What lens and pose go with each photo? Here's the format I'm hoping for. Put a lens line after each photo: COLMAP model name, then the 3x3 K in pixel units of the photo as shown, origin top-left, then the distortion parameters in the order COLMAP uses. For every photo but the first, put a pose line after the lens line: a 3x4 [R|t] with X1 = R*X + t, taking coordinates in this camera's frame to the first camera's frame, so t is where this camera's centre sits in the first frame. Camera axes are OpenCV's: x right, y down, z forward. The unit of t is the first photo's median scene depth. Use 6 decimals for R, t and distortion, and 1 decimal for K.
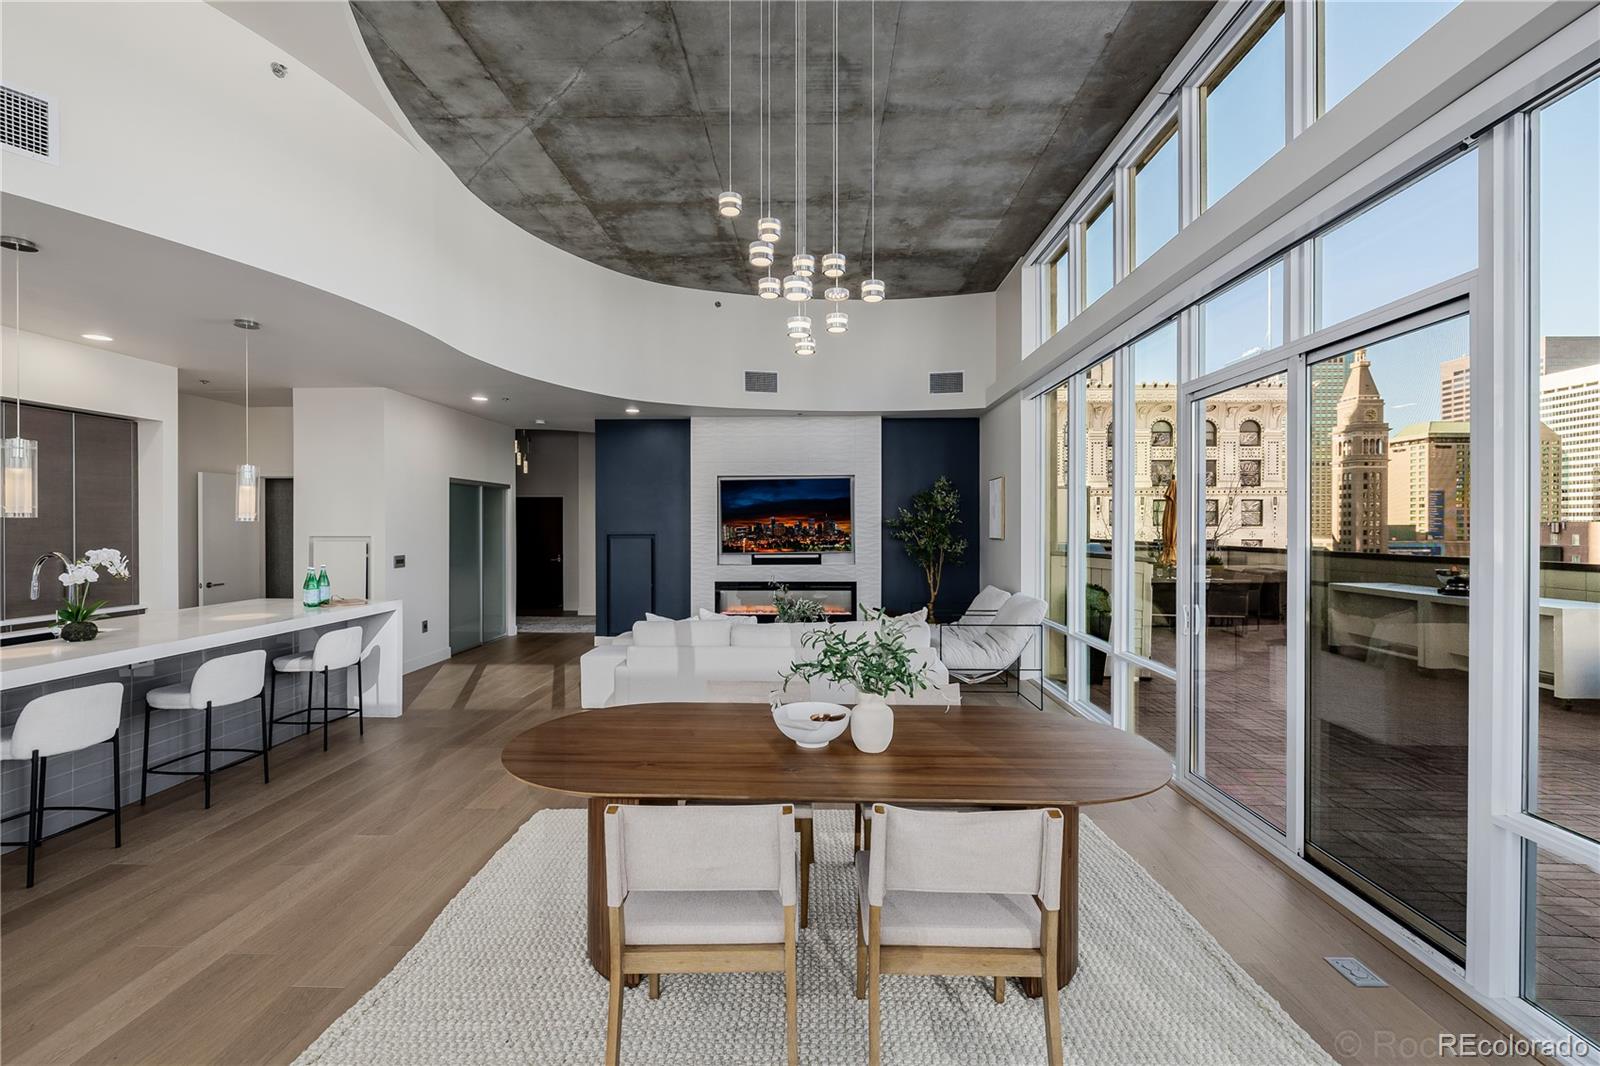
lens RADIAL K [[669.1, 0, 801.3], [0, 669.1, 526.3], [0, 0, 1]] dist [0.002543, -0.001060]
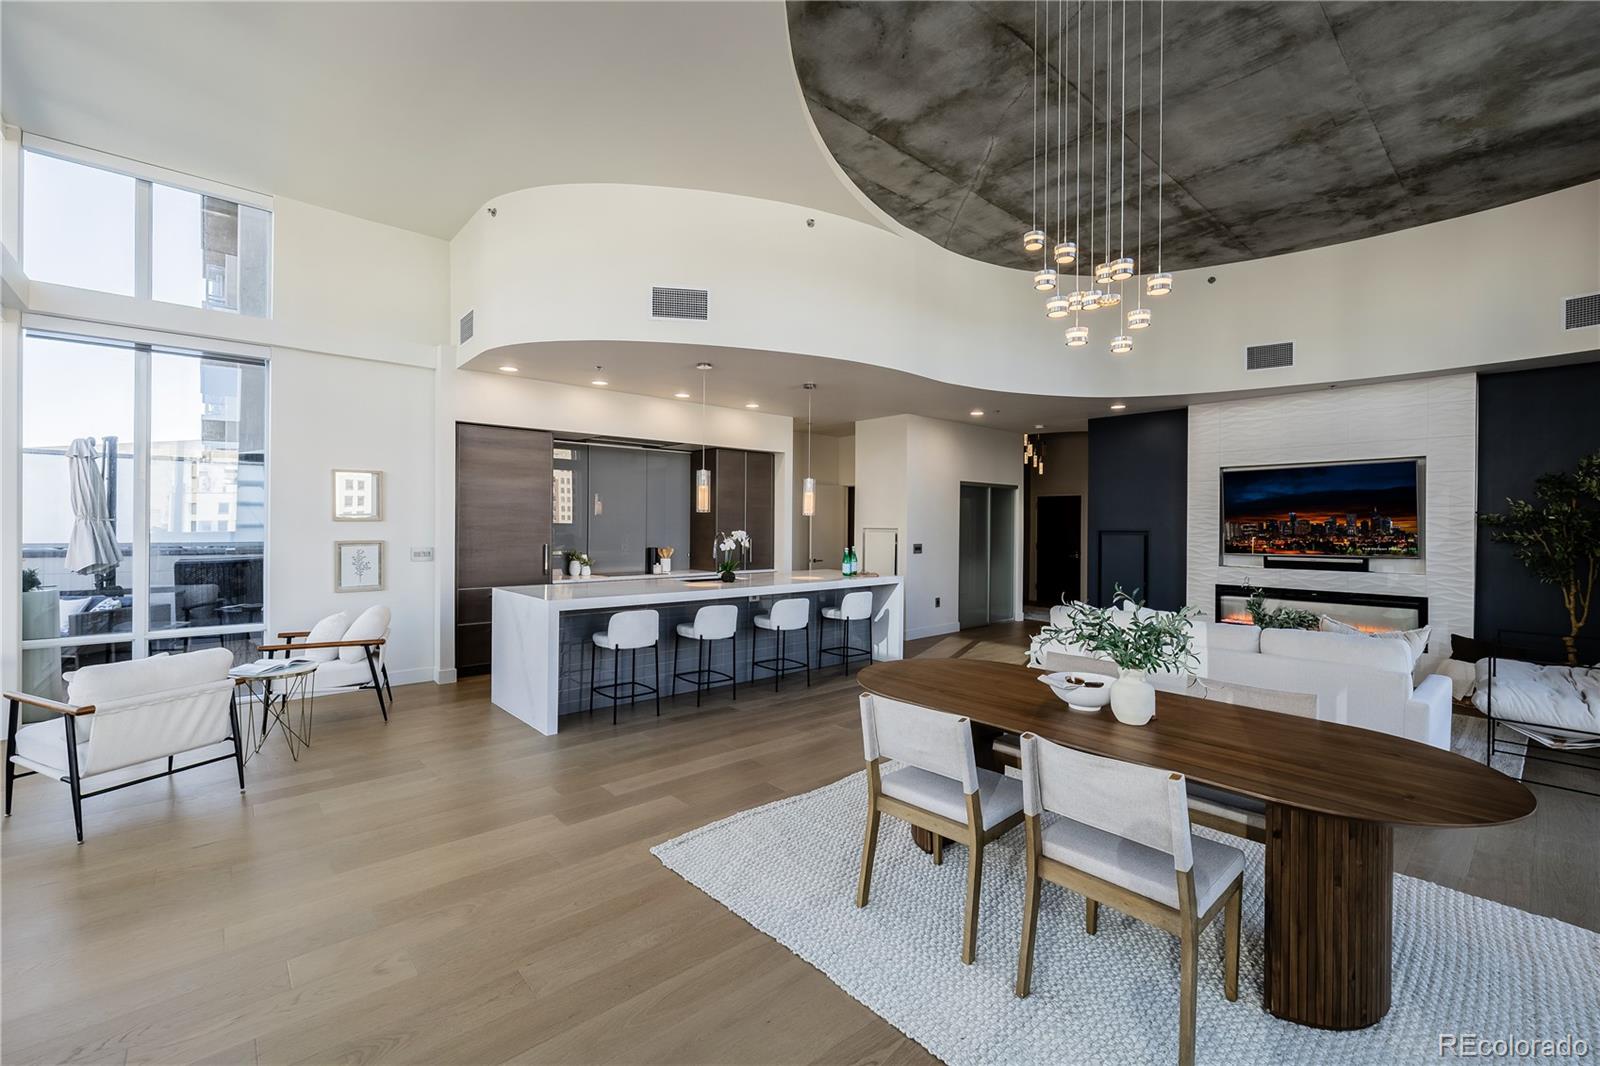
lens RADIAL K [[669.1, 0, 804.3], [0, 669.1, 527.0], [0, 0, 1]] dist [0.002543, -0.001060]
pose [[0.688094, 0.009088, -0.725565, 0.185970], [-0.009251, 0.999950, 0.003752, 0.008818], [0.725562, 0.004130, 0.688144, -0.039322]]
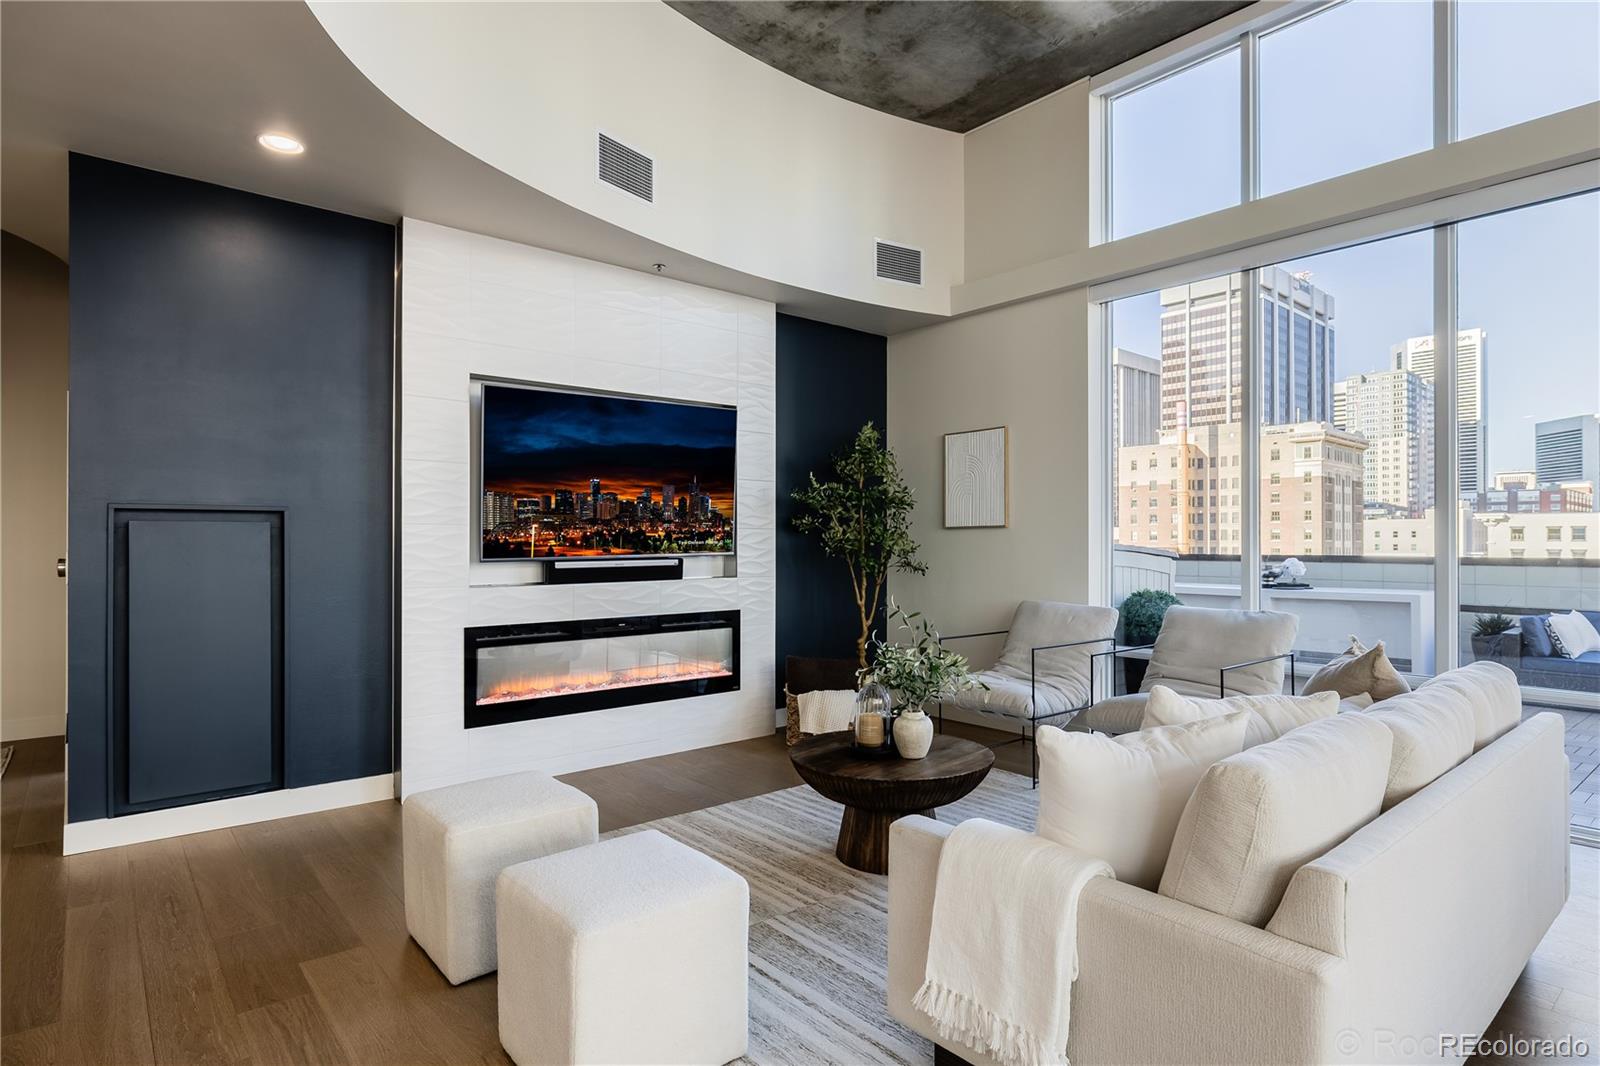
lens RADIAL K [[841.8, 0, 796.0], [0, 841.8, 537.6], [0, 0, 1]] dist [-0.009105, 0.000208]
pose [[0.746731, 0.004480, 0.665111, -0.409447], [0.002004, 0.999958, -0.008985, 0.040516], [-0.665123, 0.008042, 0.746691, 0.605845]]
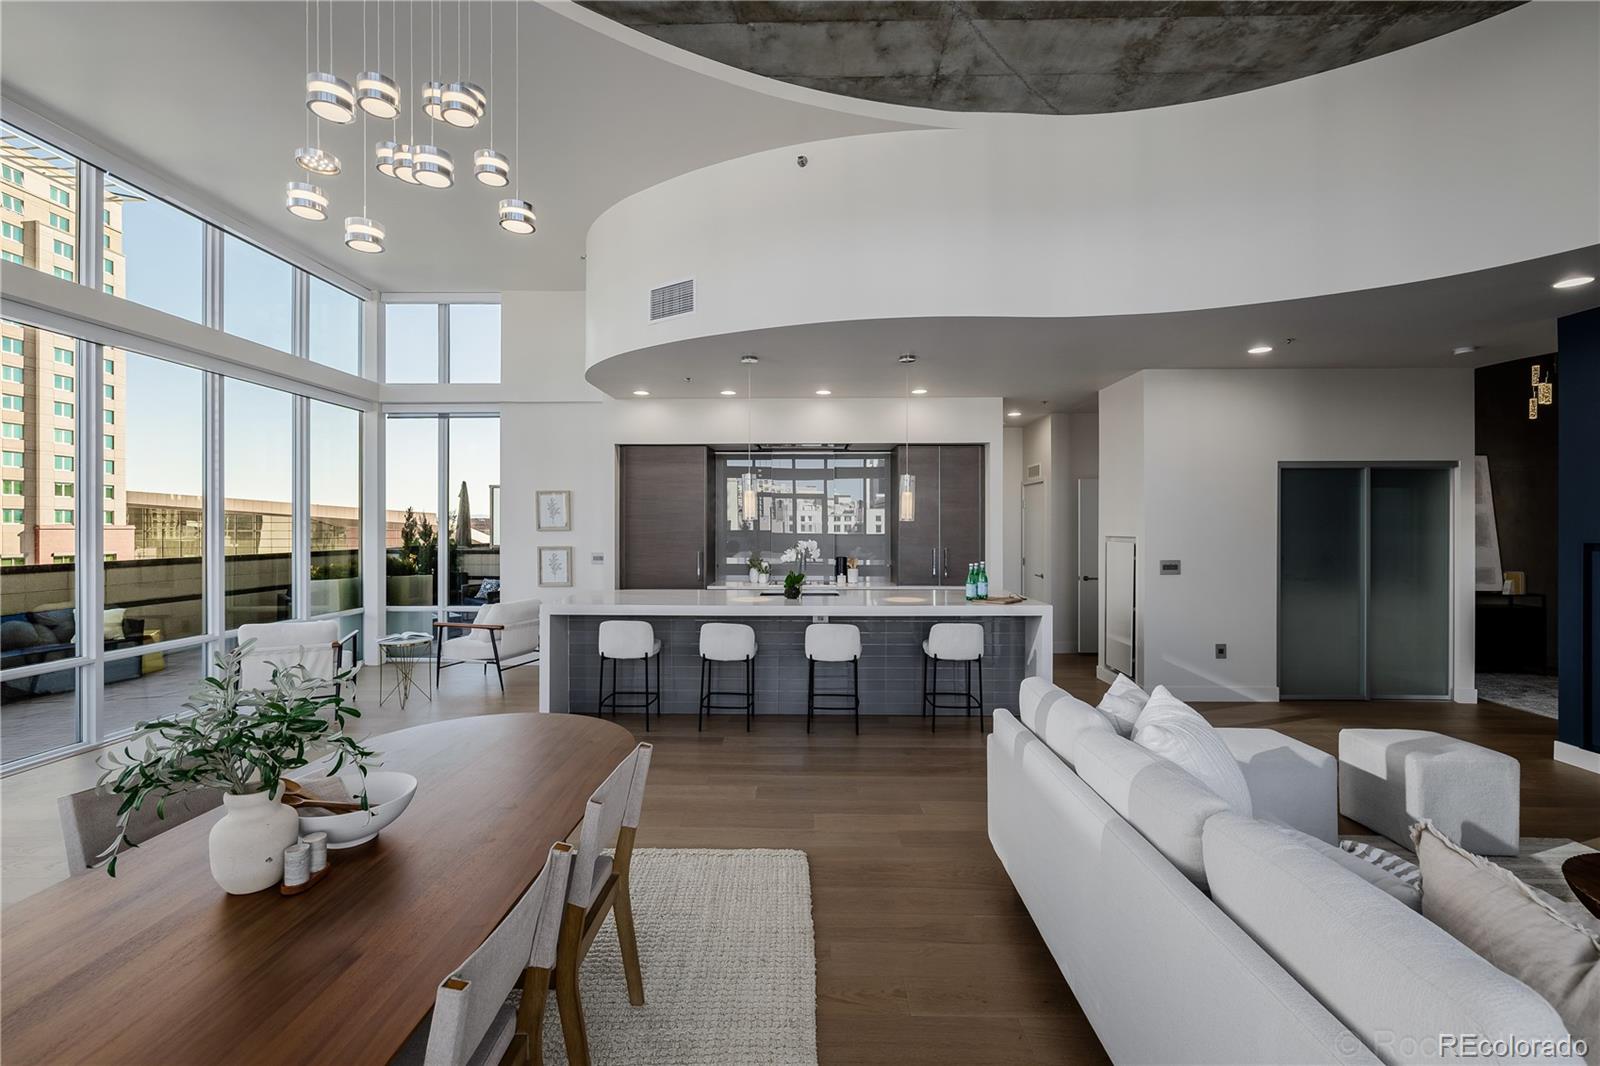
lens RADIAL K [[669.1, 0, 803.3], [0, 669.1, 530.1], [0, 0, 1]] dist [0.002543, -0.001060]
pose [[0.012592, 0.005304, -0.999907, 0.261193], [-0.002158, 0.999984, 0.005277, 0.001371], [0.999918, 0.002092, 0.012603, 0.540911]]
